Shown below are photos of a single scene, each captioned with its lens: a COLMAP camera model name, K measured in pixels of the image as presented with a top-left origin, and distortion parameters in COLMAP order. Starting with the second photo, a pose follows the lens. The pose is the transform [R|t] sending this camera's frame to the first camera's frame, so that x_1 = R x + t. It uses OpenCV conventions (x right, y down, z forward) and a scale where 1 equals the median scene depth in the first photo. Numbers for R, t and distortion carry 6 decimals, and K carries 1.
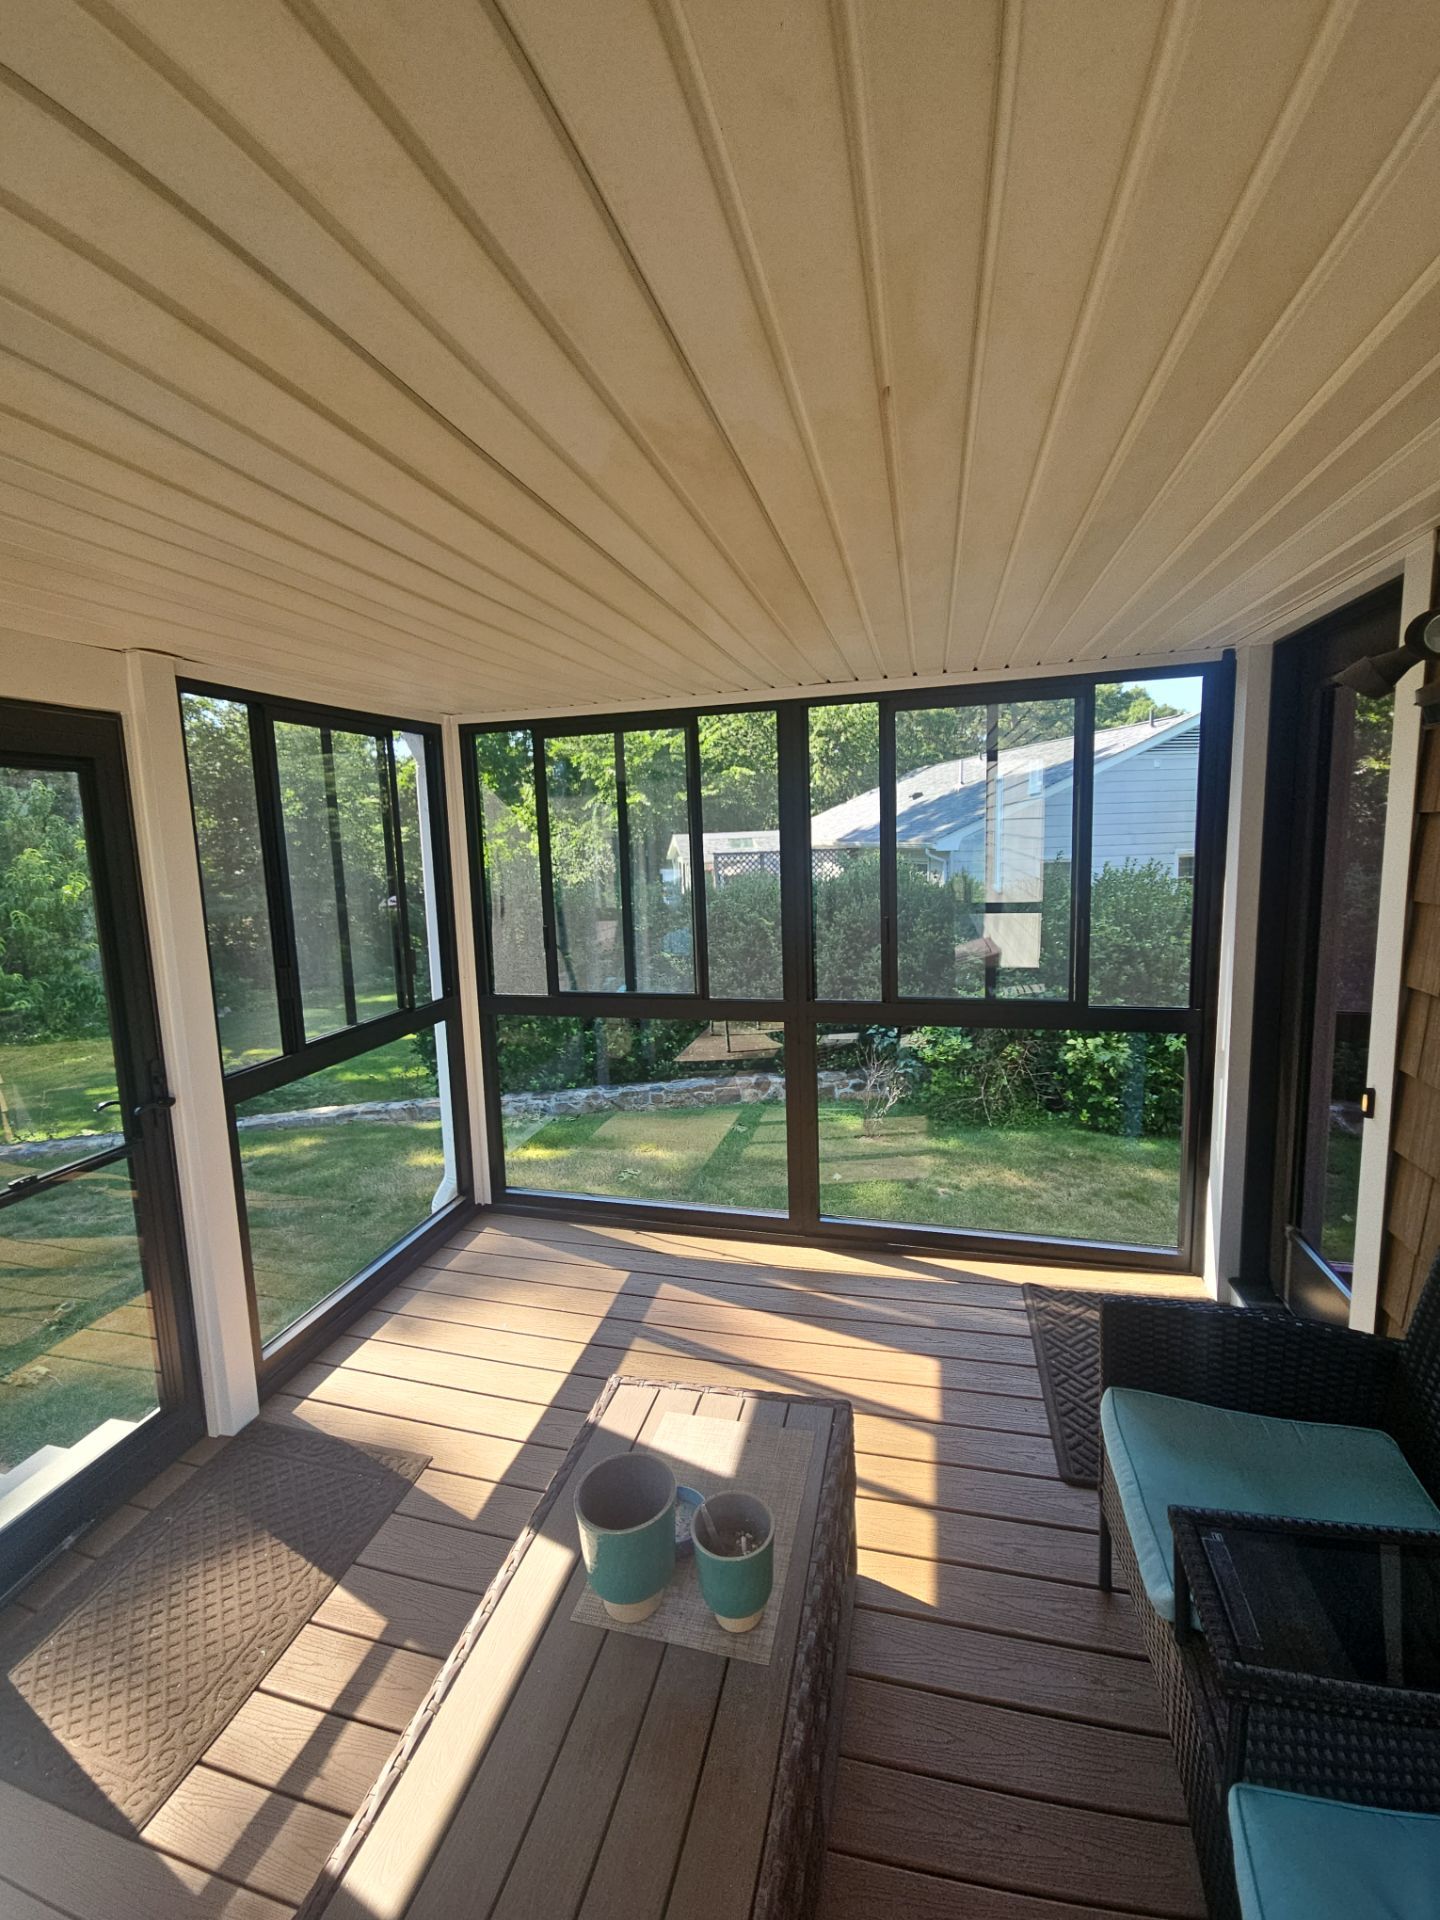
lens RADIAL K [[797.2, 0, 712.8], [0, 797.2, 935.6], [0, 0, 1]] dist [0.011749, -0.010113]
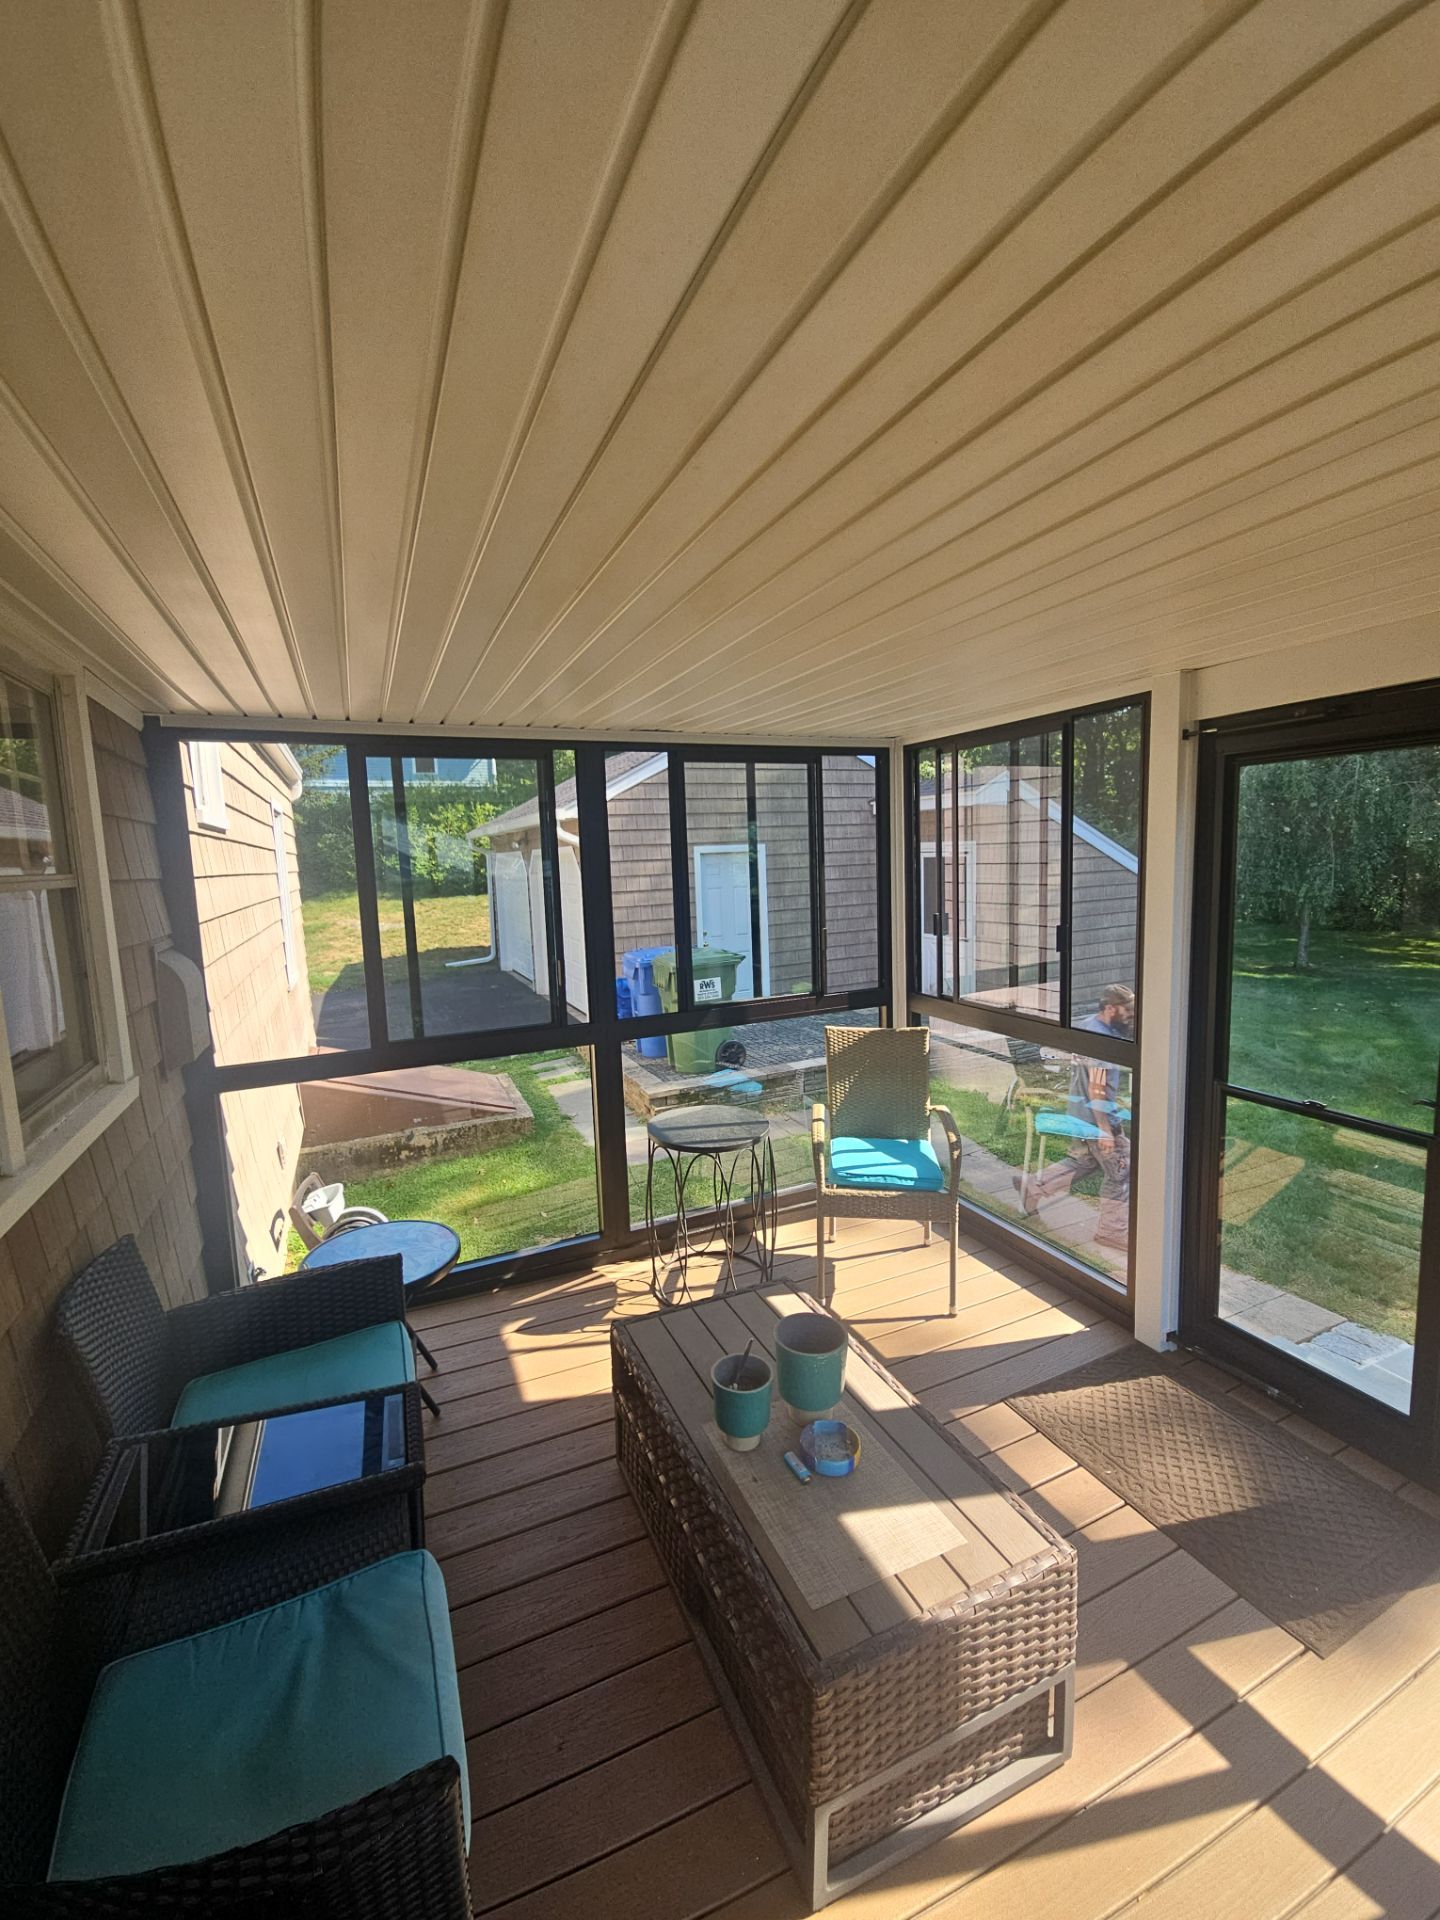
lens RADIAL K [[779.2, 0, 693.4], [0, 779.2, 940.2], [0, 0, 1]] dist [-0.001323, -0.000733]
pose [[-0.778916, 0.137358, -0.611901, 0.335141], [-0.010326, 0.972777, 0.231512, -0.116179], [0.627043, 0.186647, -0.756293, 0.769482]]
